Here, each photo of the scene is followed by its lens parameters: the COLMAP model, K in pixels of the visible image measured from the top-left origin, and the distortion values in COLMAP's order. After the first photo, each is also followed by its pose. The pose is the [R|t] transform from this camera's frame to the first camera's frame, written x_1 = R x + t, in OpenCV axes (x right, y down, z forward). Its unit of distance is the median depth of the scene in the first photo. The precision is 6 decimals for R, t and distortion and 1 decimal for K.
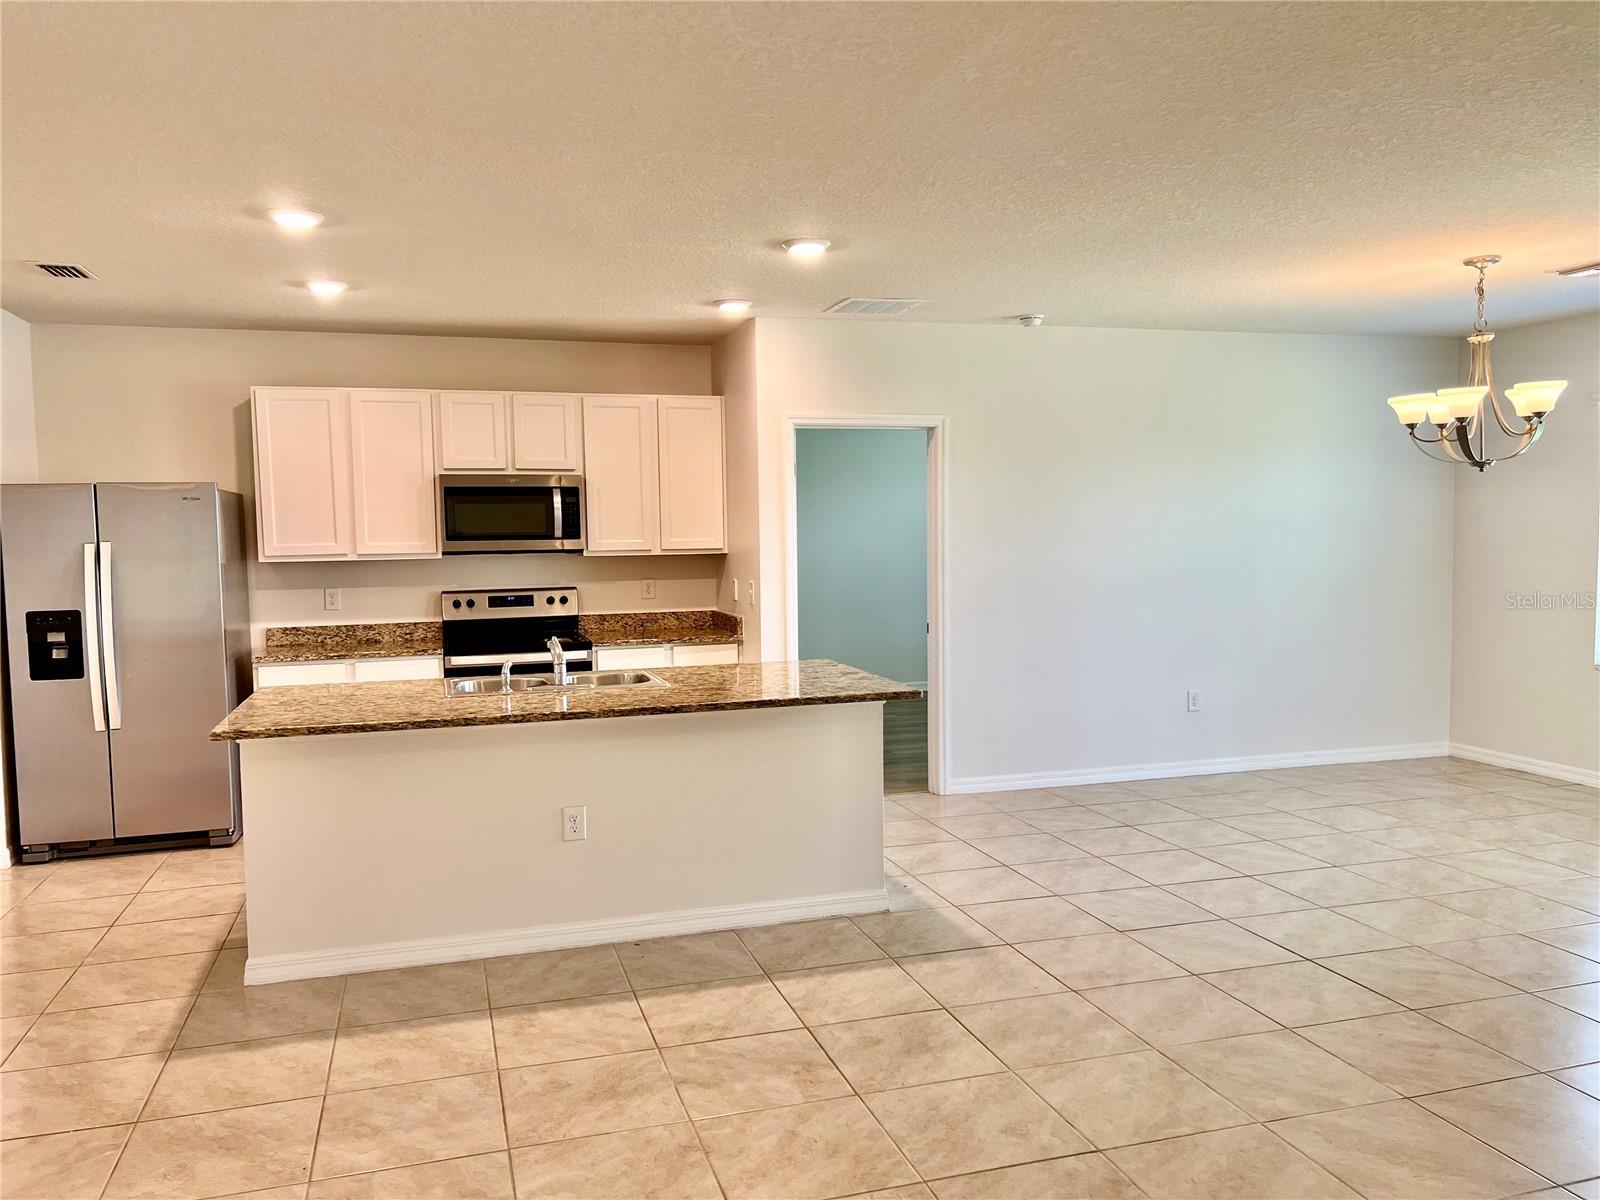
lens RADIAL K [[1201.2, 0, 789.3], [0, 1201.2, 611.8], [0, 0, 1]] dist [0.056220, -0.051799]
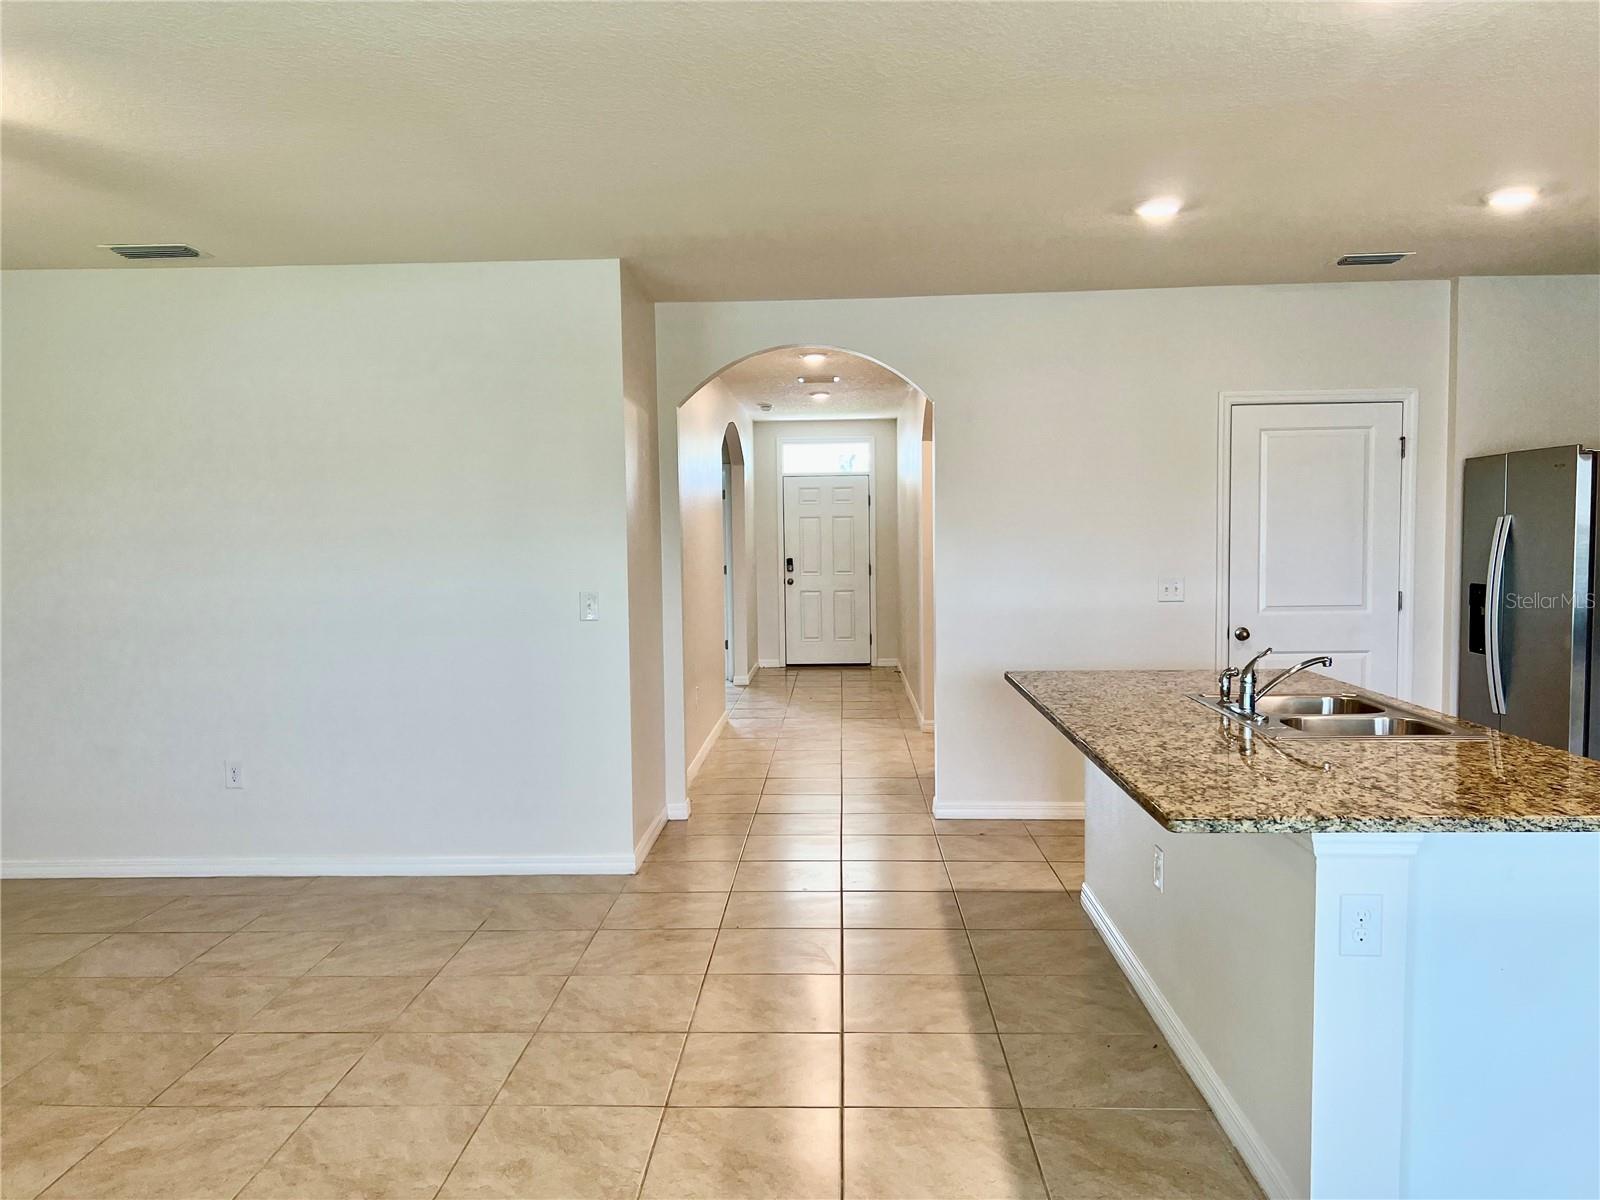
lens RADIAL K [[1201.2, 0, 789.2], [0, 1201.2, 608.4], [0, 0, 1]] dist [0.056220, -0.051799]
pose [[-0.321724, 0.083877, -0.943111, 0.437770], [-0.045680, 0.993534, 0.103944, -0.049545], [0.945731, 0.076522, -0.315812, 0.661667]]
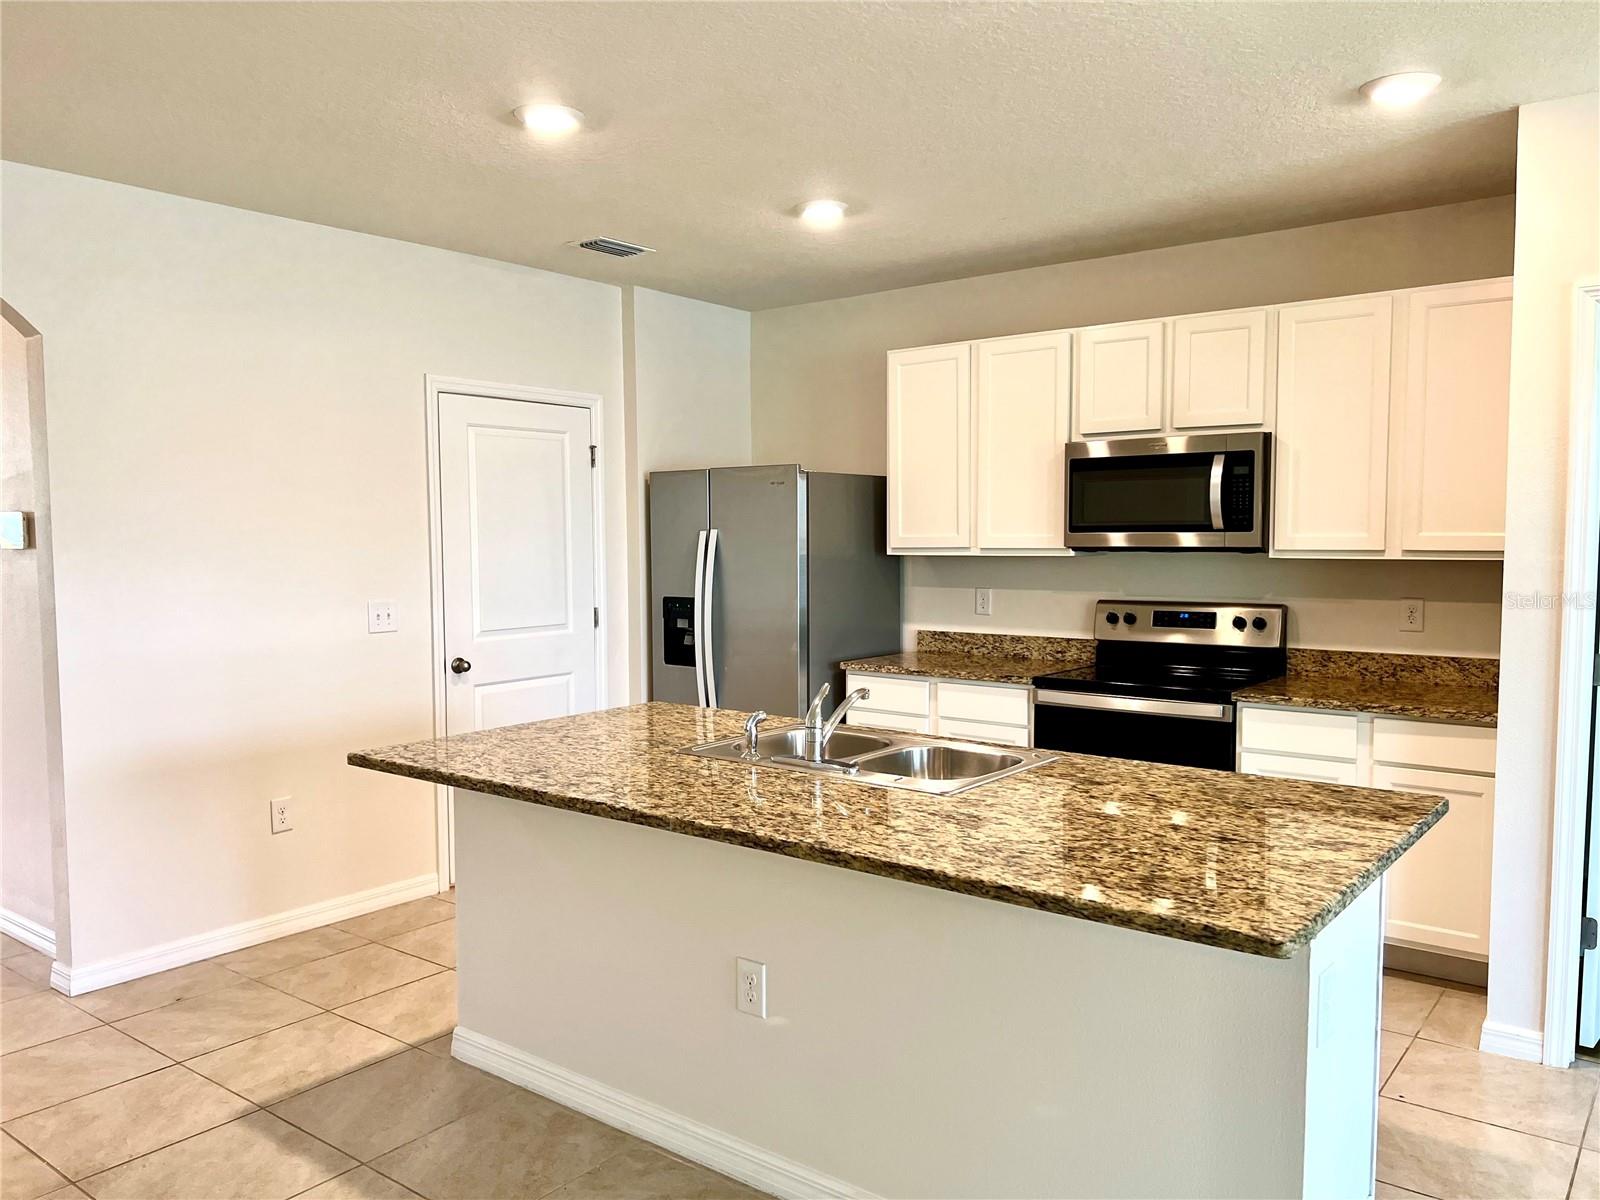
lens RADIAL K [[1201.2, 0, 792.2], [0, 1201.2, 613.7], [0, 0, 1]] dist [0.056220, -0.051799]
pose [[0.577450, 0.069251, -0.813484, 0.215413], [-0.059667, 0.997311, 0.042546, -0.029545], [0.814243, 0.023970, 0.580030, 0.426441]]
